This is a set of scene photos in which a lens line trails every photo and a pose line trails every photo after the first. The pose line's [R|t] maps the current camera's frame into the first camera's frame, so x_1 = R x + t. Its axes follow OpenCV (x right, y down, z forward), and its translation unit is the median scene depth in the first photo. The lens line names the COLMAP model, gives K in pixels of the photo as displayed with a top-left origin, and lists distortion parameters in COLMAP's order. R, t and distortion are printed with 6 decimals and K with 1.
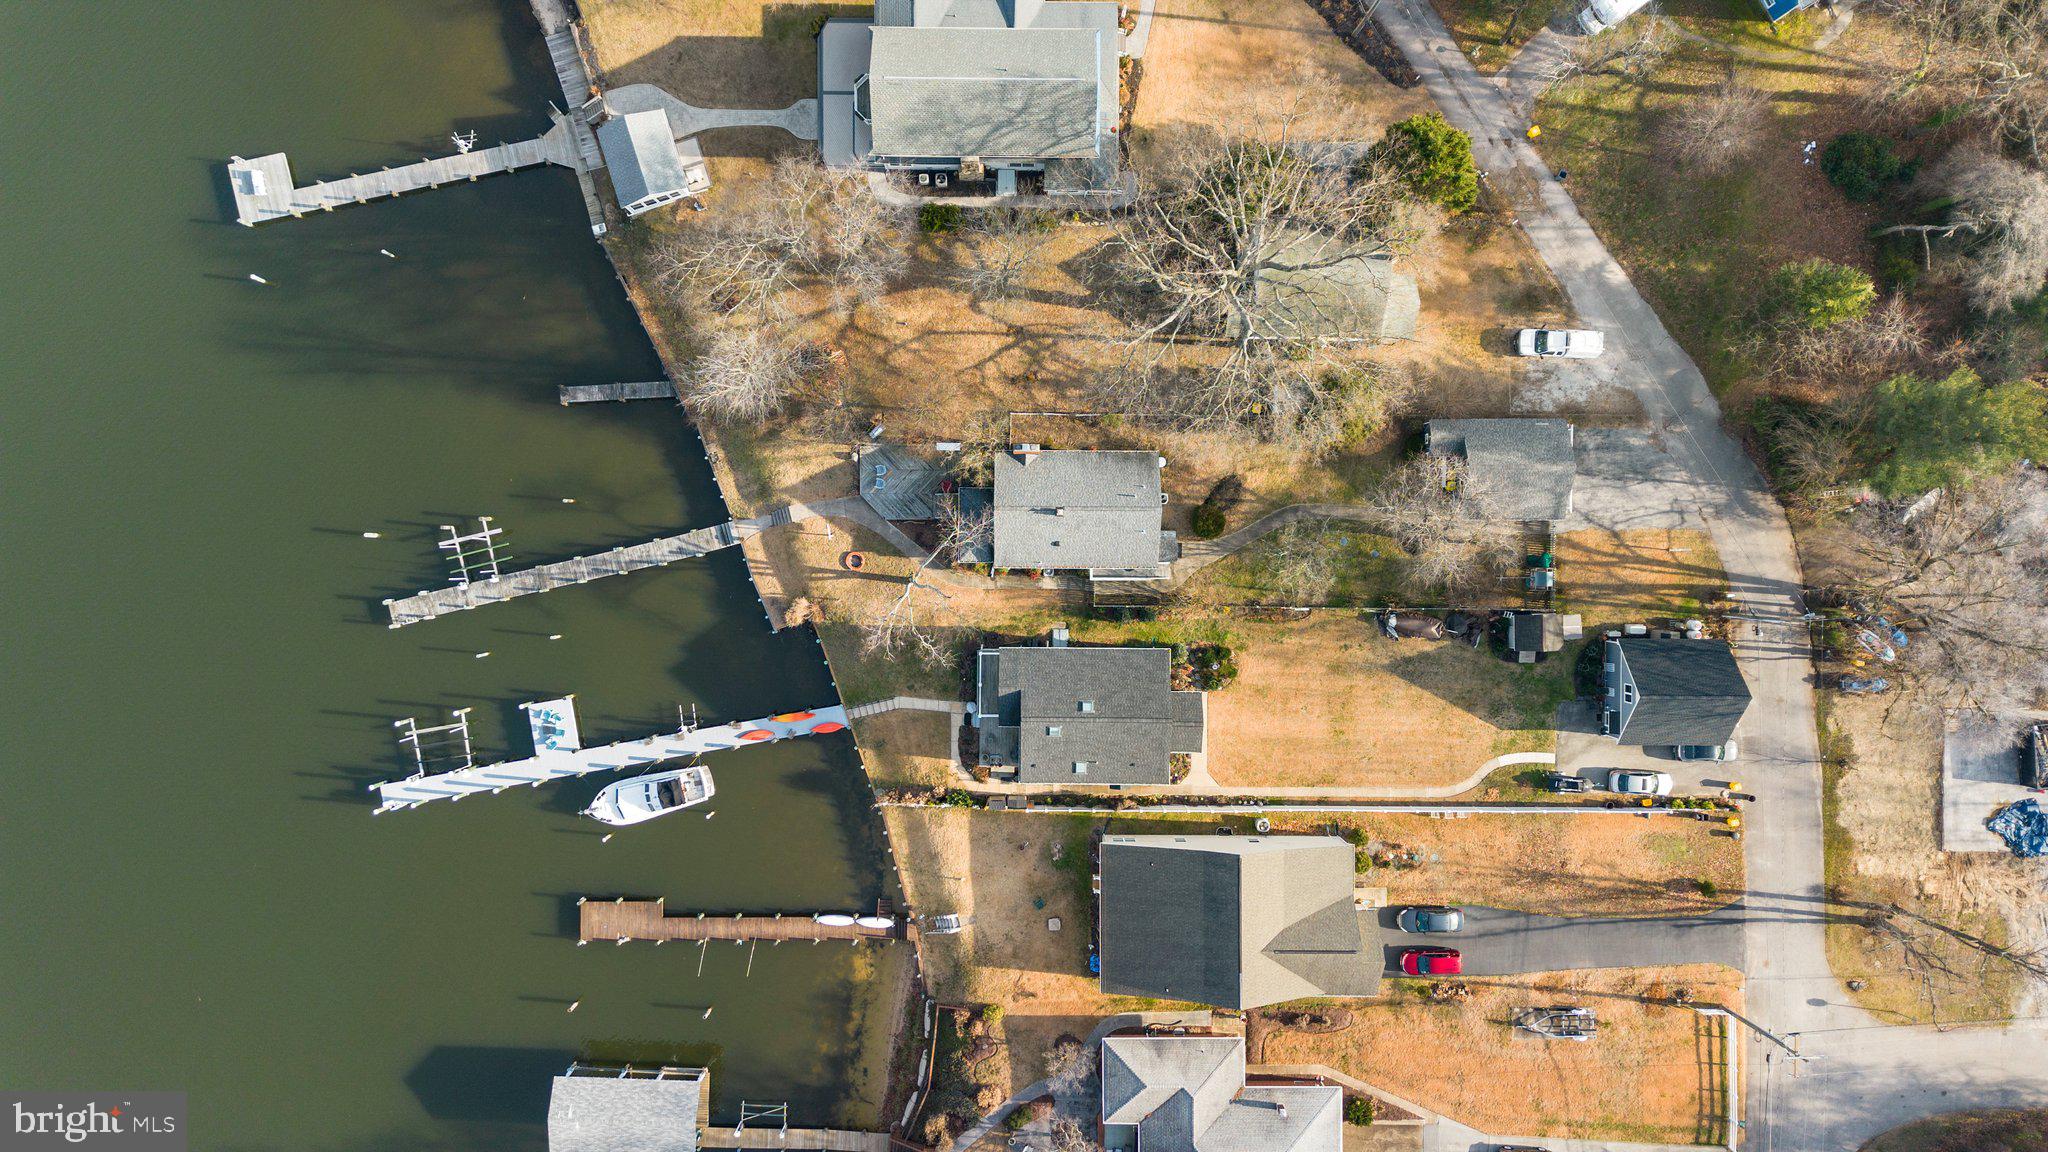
lens RADIAL K [[1434.3, 0, 1026.8], [0, 1434.3, 572.6], [0, 0, 1]] dist [0.076462, -0.071653]
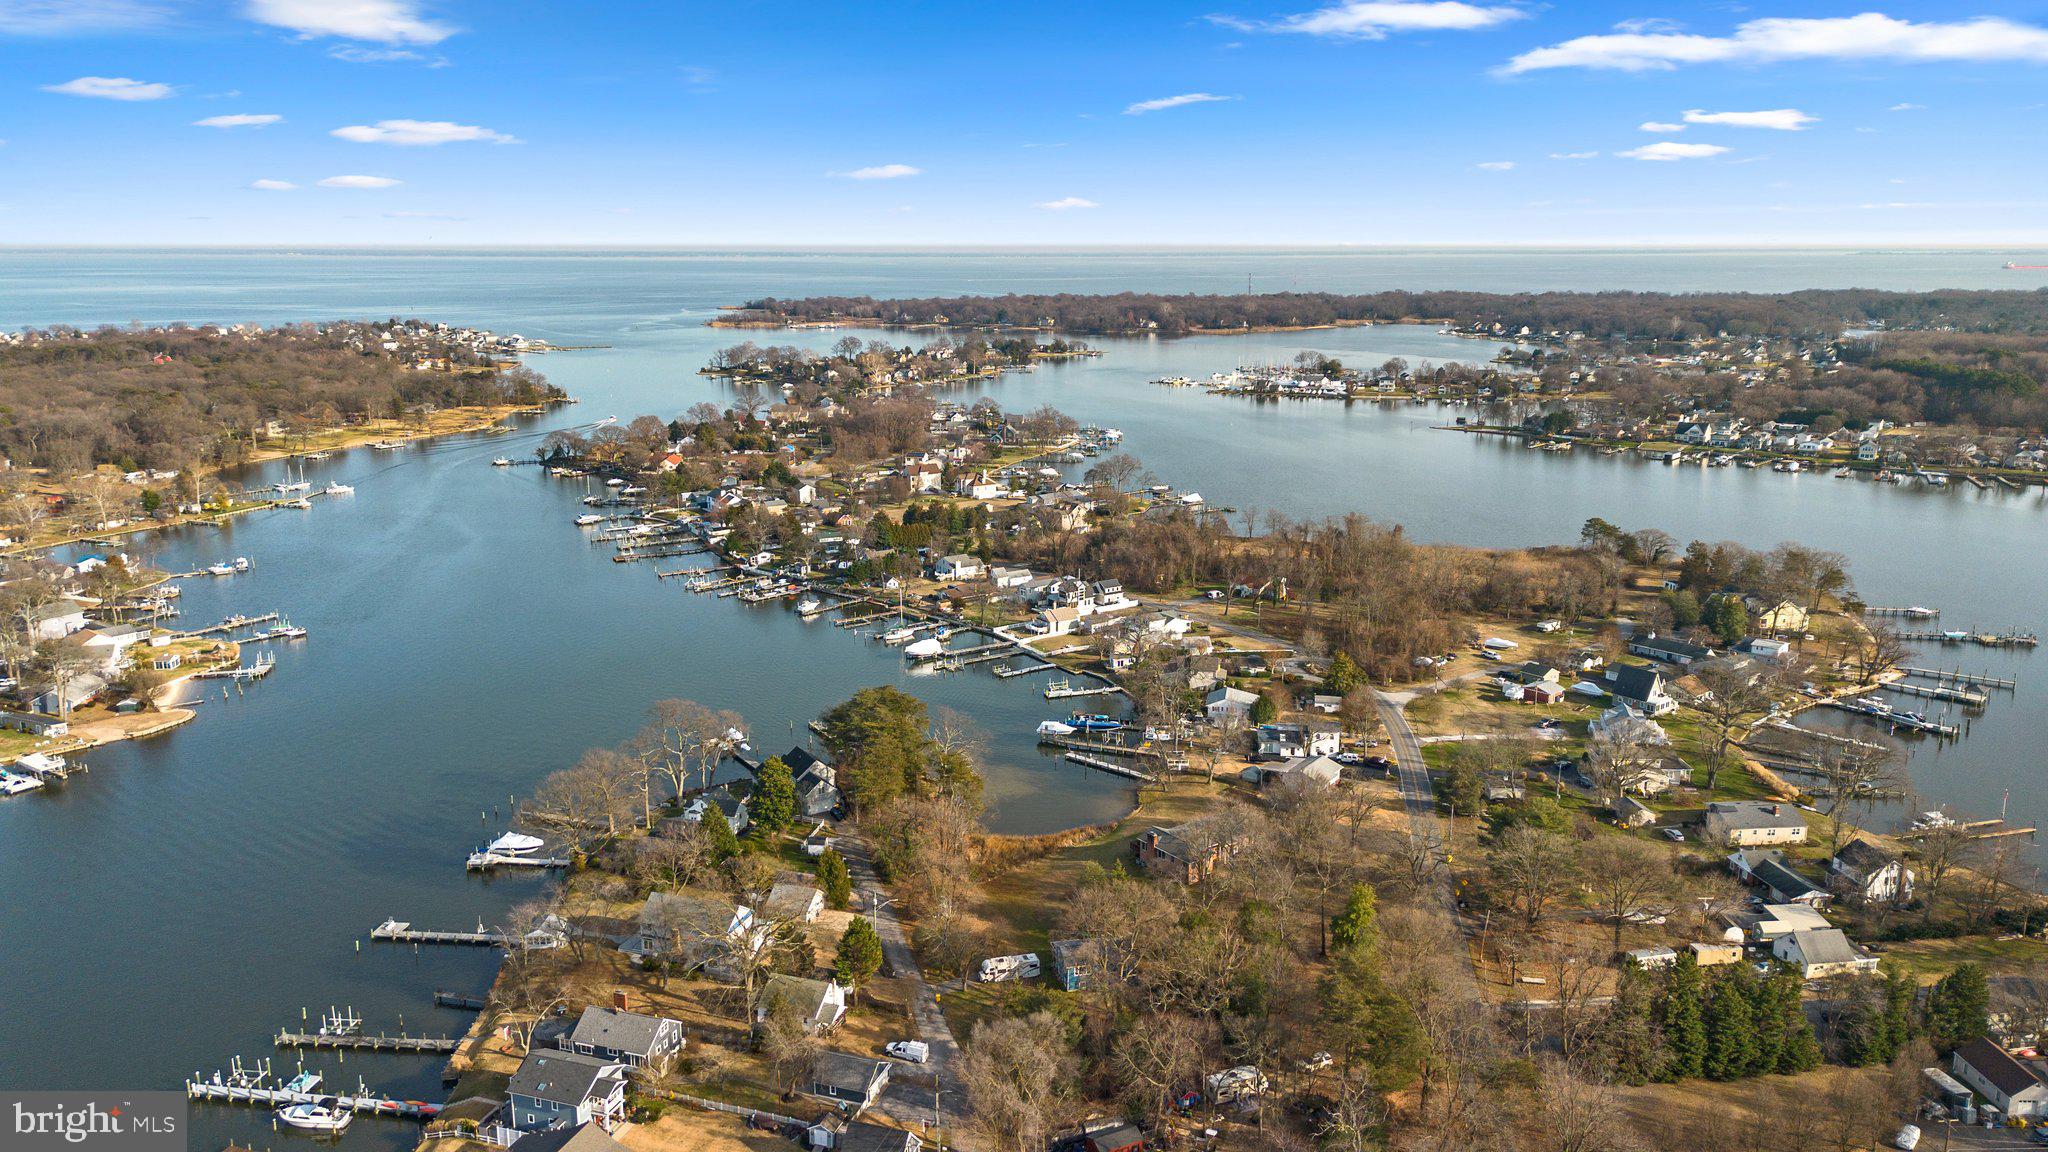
lens RADIAL K [[1434.3, 0, 1026.8], [0, 1434.3, 572.6], [0, 0, 1]] dist [0.076462, -0.071653]
pose [[0.950266, 0.060490, -0.305510, 1.028242], [-0.311438, 0.188581, -0.931367, 1.383004], [0.001275, 0.980193, 0.198041, 0.037046]]
